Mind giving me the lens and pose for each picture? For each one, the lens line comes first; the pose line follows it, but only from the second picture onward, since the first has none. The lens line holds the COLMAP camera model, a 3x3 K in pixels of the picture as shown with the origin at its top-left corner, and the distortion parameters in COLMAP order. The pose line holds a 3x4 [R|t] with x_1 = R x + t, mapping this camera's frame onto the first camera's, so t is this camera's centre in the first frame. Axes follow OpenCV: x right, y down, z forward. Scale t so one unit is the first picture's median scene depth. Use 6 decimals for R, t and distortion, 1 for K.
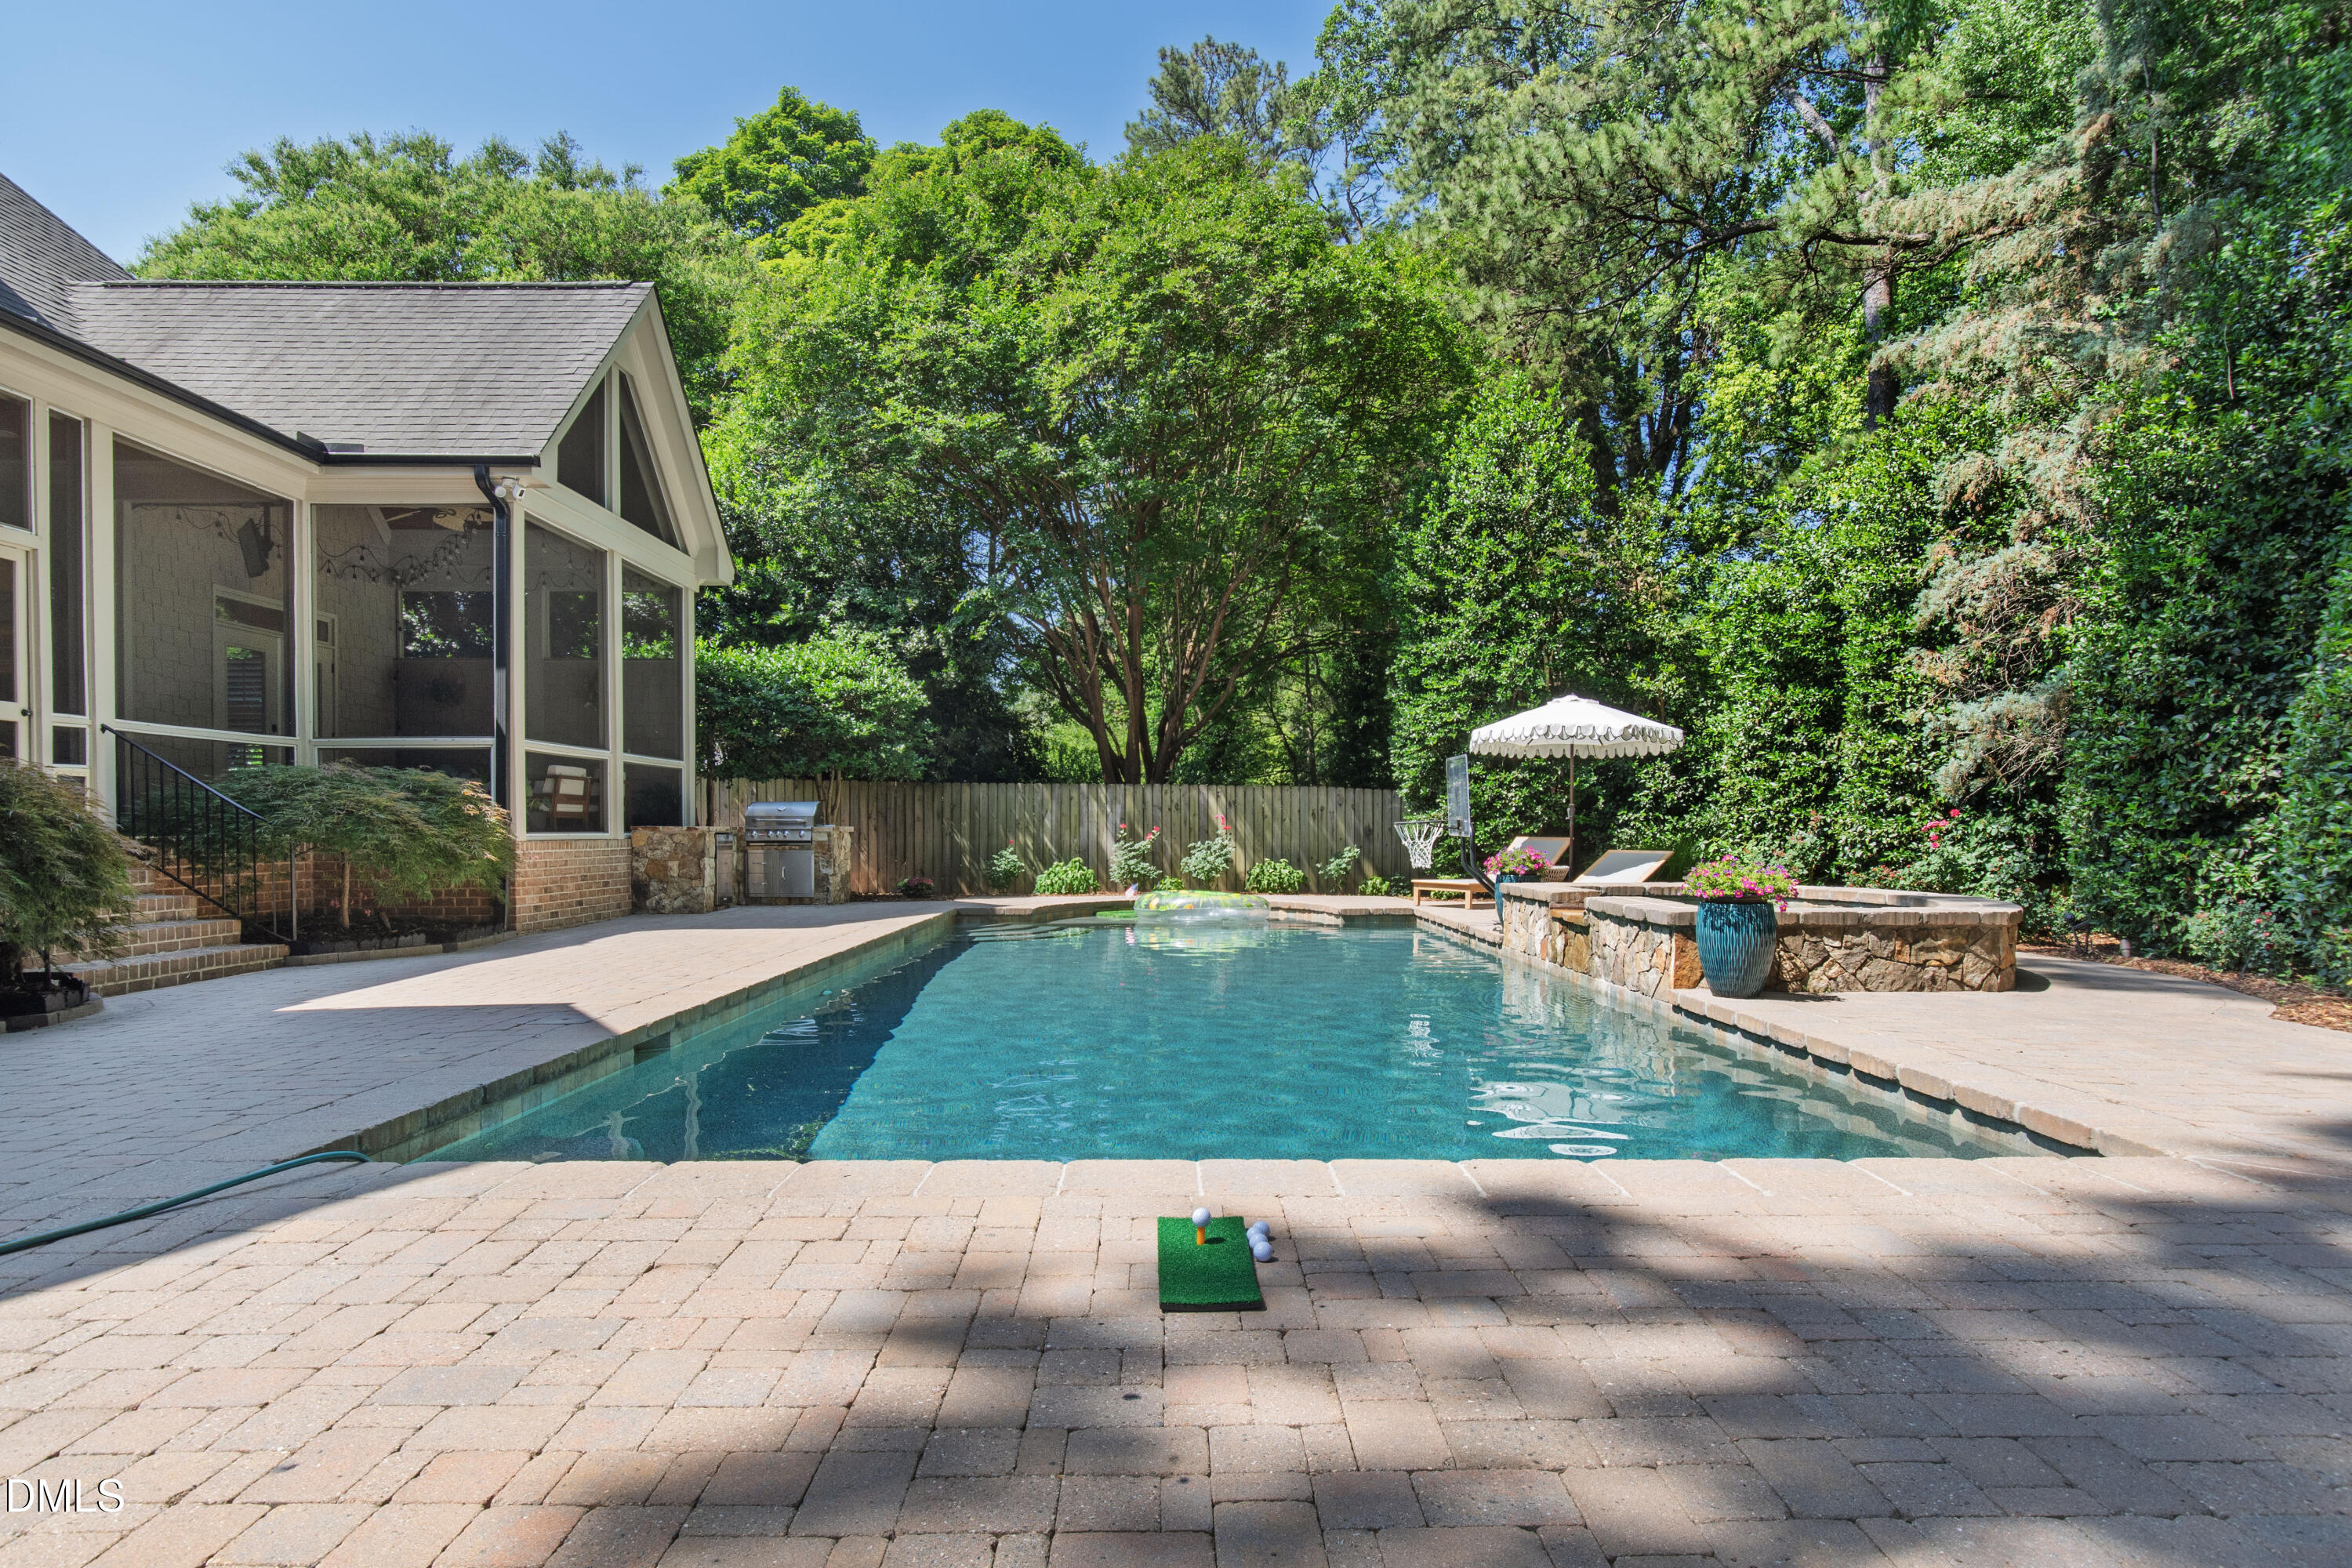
lens RADIAL K [[1298.1, 0, 1179.2], [0, 1298.1, 832.5], [0, 0, 1]] dist [0.002342, -0.000365]
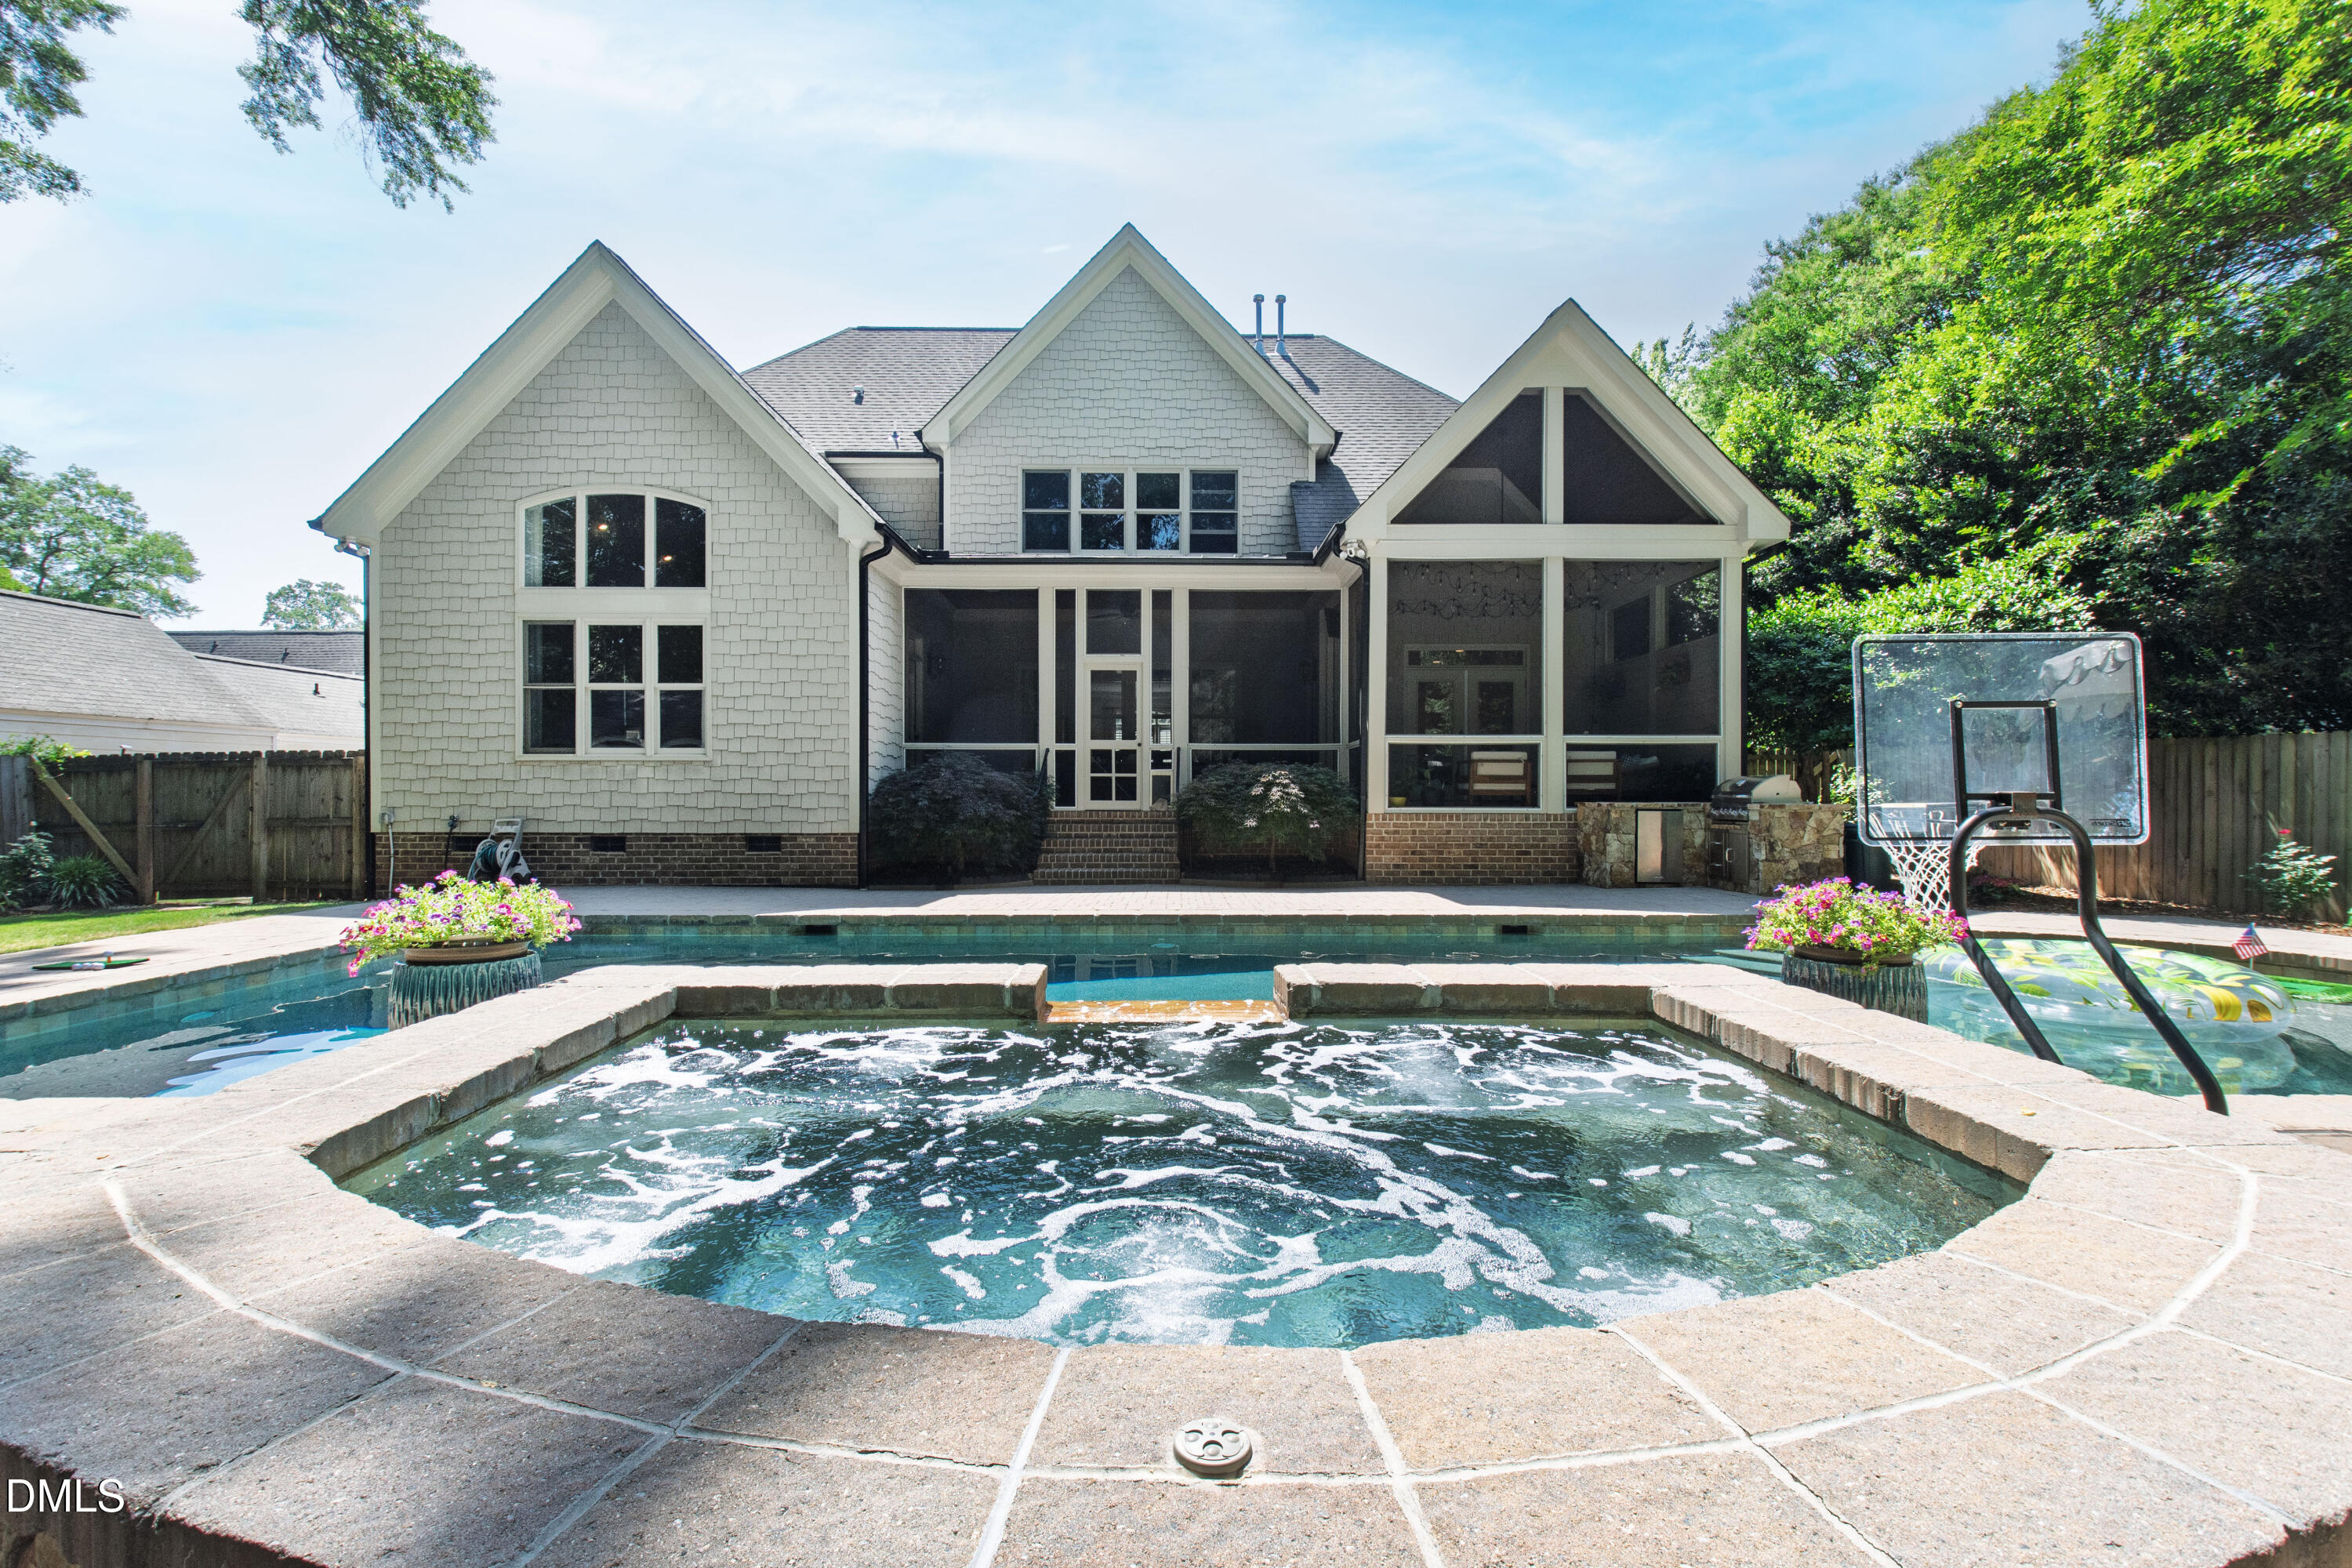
lens RADIAL K [[1041.9, 0, 1180.3], [0, 1041.9, 795.8], [0, 0, 1]] dist [-0.002431, 0.000258]
pose [[0.001511, 0.001099, -0.999998, 0.420109], [-0.004765, 0.999988, 0.001092, -0.008893], [0.999988, 0.004763, 0.001516, 0.618489]]
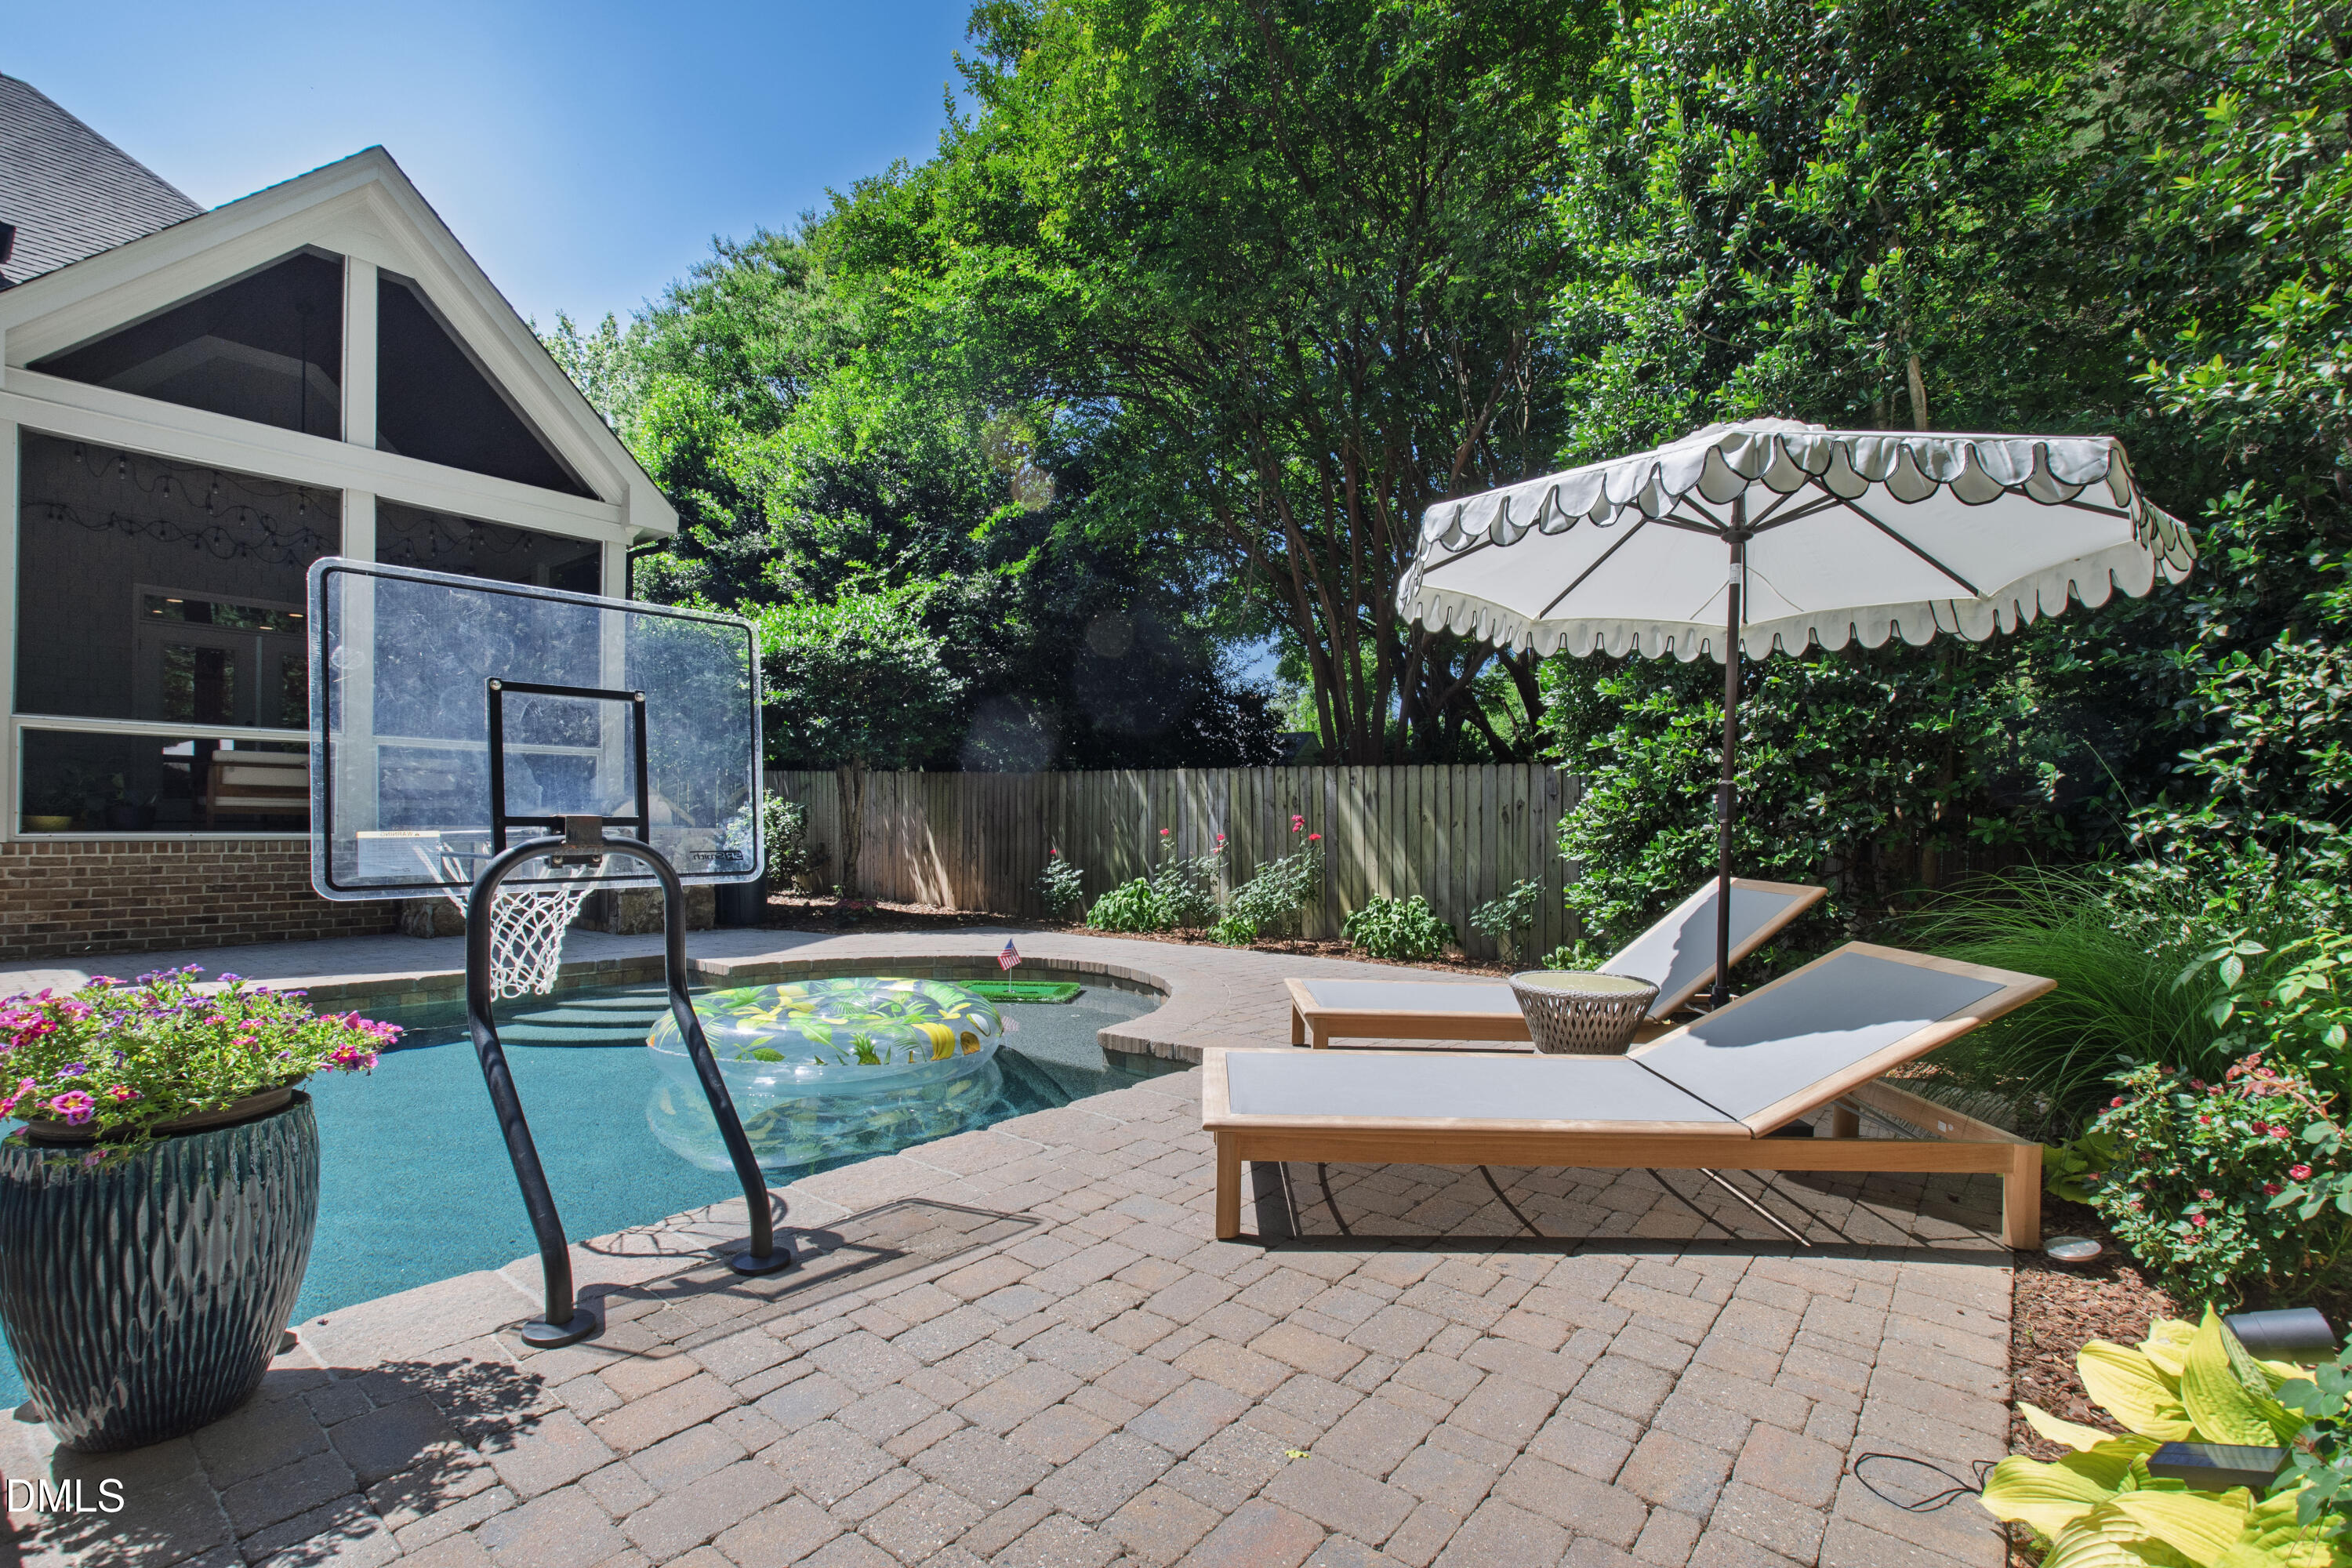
lens RADIAL K [[1062.8, 0, 1208.2], [0, 1062.8, 826.2], [0, 0, 1]] dist [-0.001043, -0.000223]
pose [[0.781795, 0.010032, -0.623454, 0.370835], [-0.012426, 0.999923, 0.000509, -0.010007], [0.623411, 0.007349, 0.781860, 0.739139]]
